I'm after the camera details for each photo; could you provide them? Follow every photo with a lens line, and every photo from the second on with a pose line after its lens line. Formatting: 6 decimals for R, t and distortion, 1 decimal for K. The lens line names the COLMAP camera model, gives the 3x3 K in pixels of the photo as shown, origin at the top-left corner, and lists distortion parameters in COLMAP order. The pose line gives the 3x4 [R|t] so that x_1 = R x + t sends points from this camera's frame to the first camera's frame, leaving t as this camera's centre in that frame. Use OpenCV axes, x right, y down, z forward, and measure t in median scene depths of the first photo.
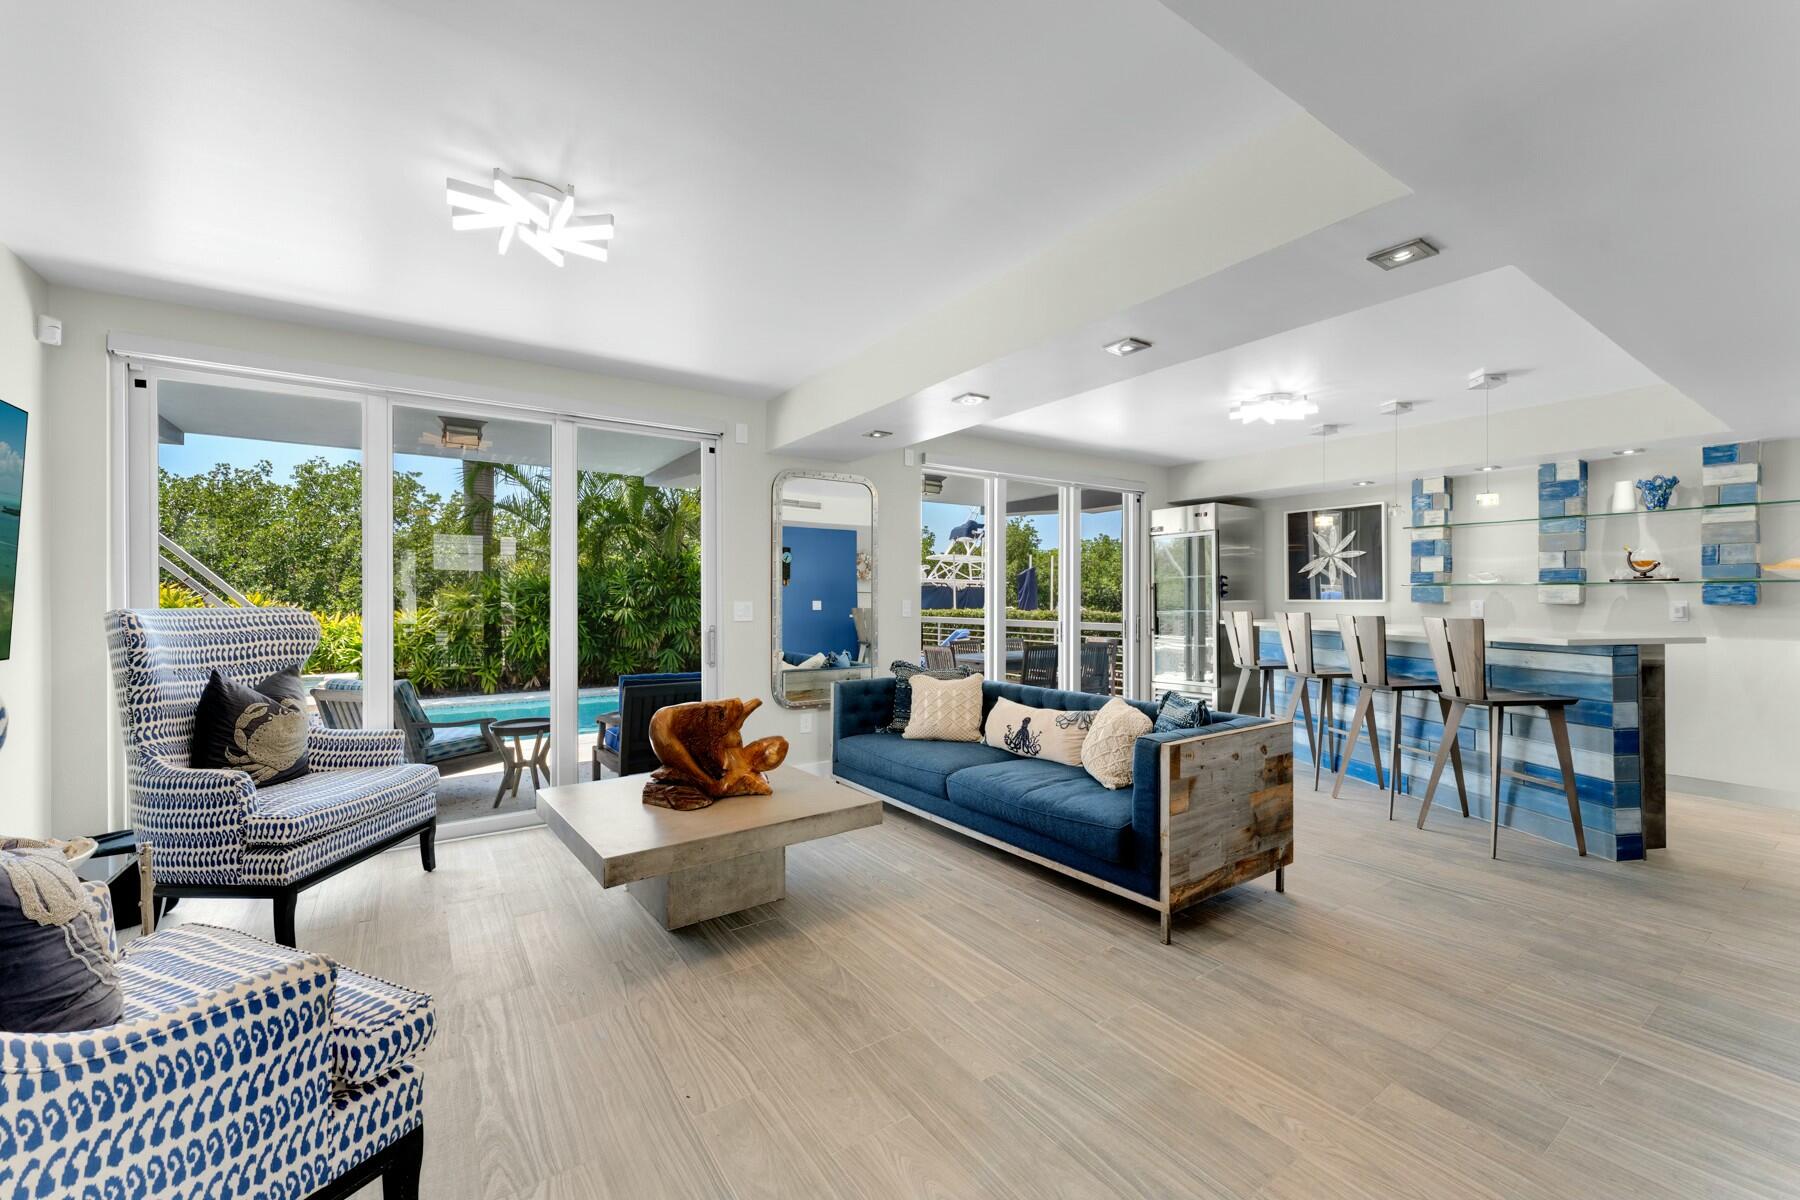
lens RADIAL K [[725.4, 0, 901.3], [0, 725.4, 599.0], [0, 0, 1]] dist [0.000304, -0.000230]
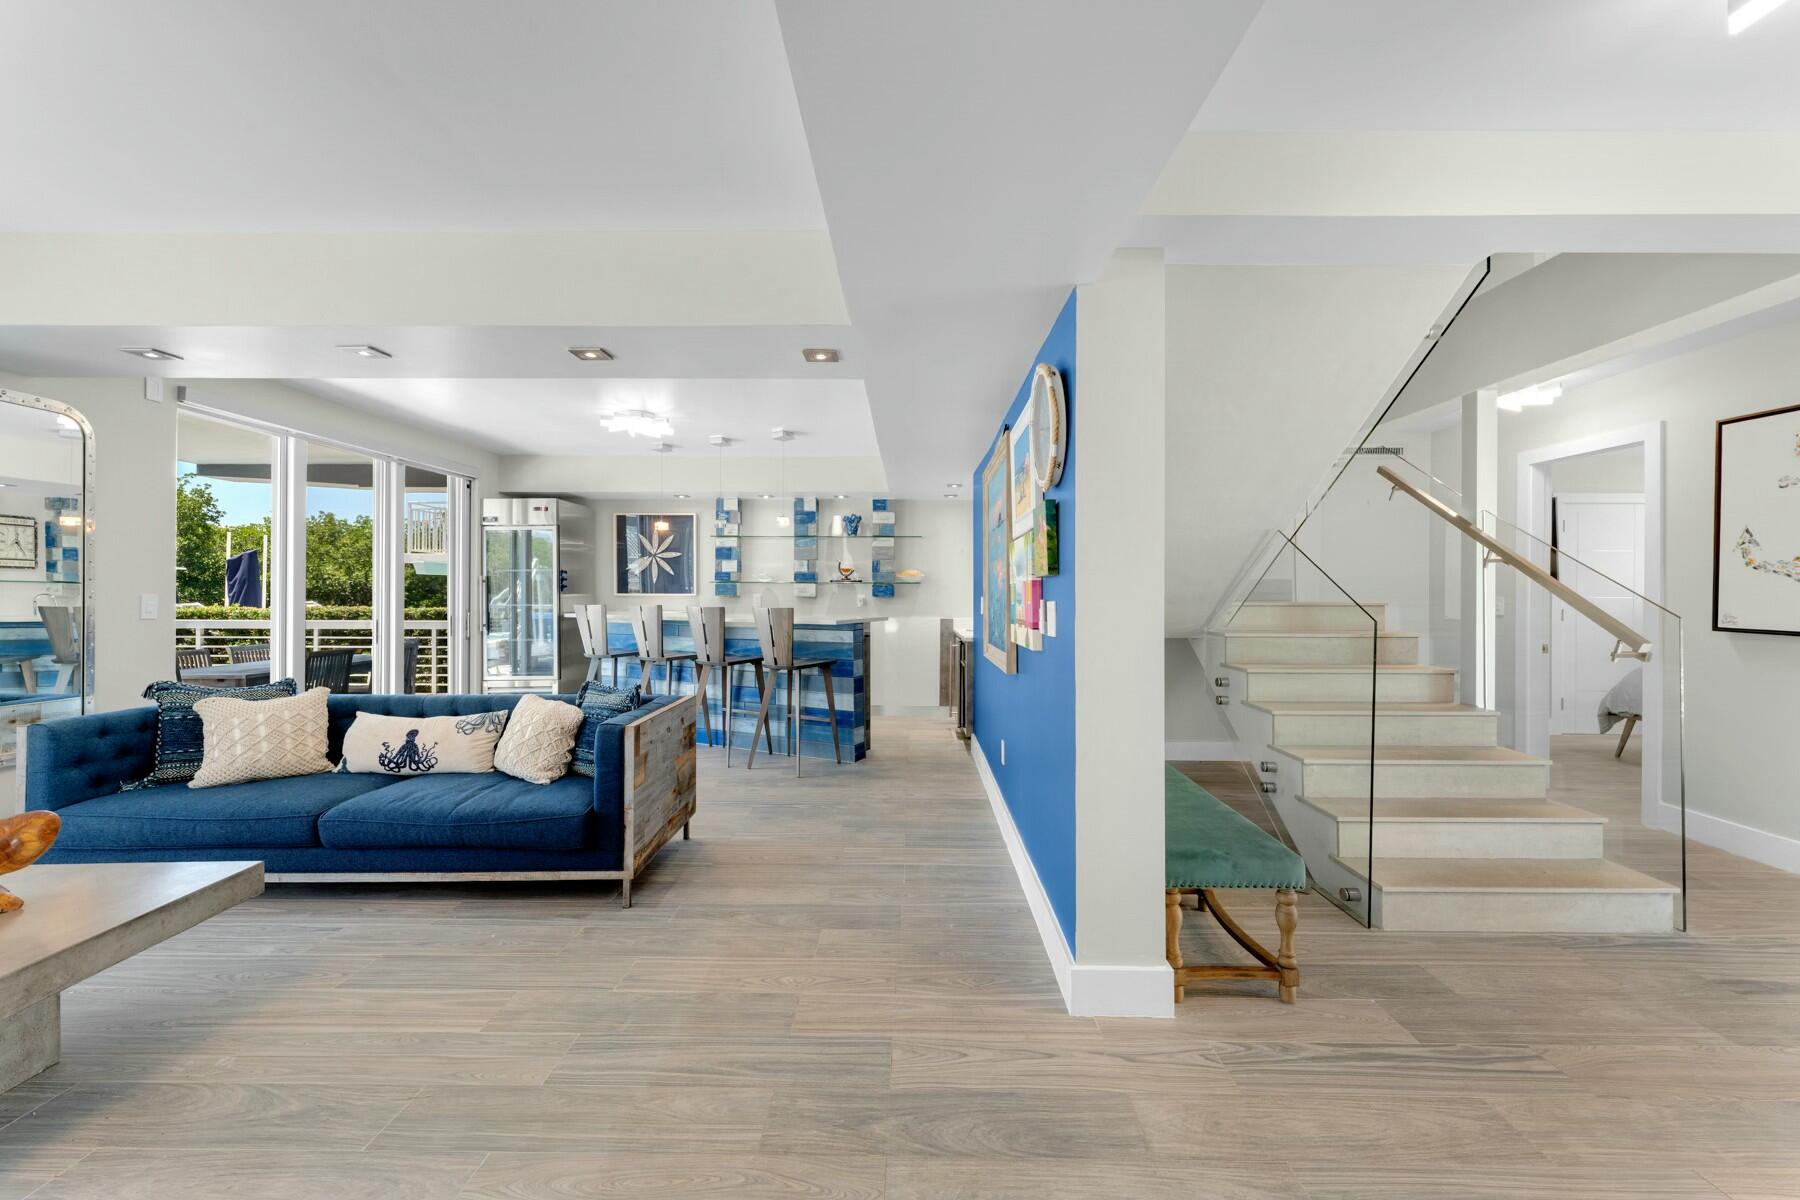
lens RADIAL K [[725.4, 0, 910.3], [0, 725.4, 595.1], [0, 0, 1]] dist [0.000304, -0.000230]
pose [[0.570272, -0.001458, 0.821455, -0.187906], [-0.002447, 0.999991, 0.003473, -0.002346], [-0.821452, -0.003991, 0.570263, 0.014123]]
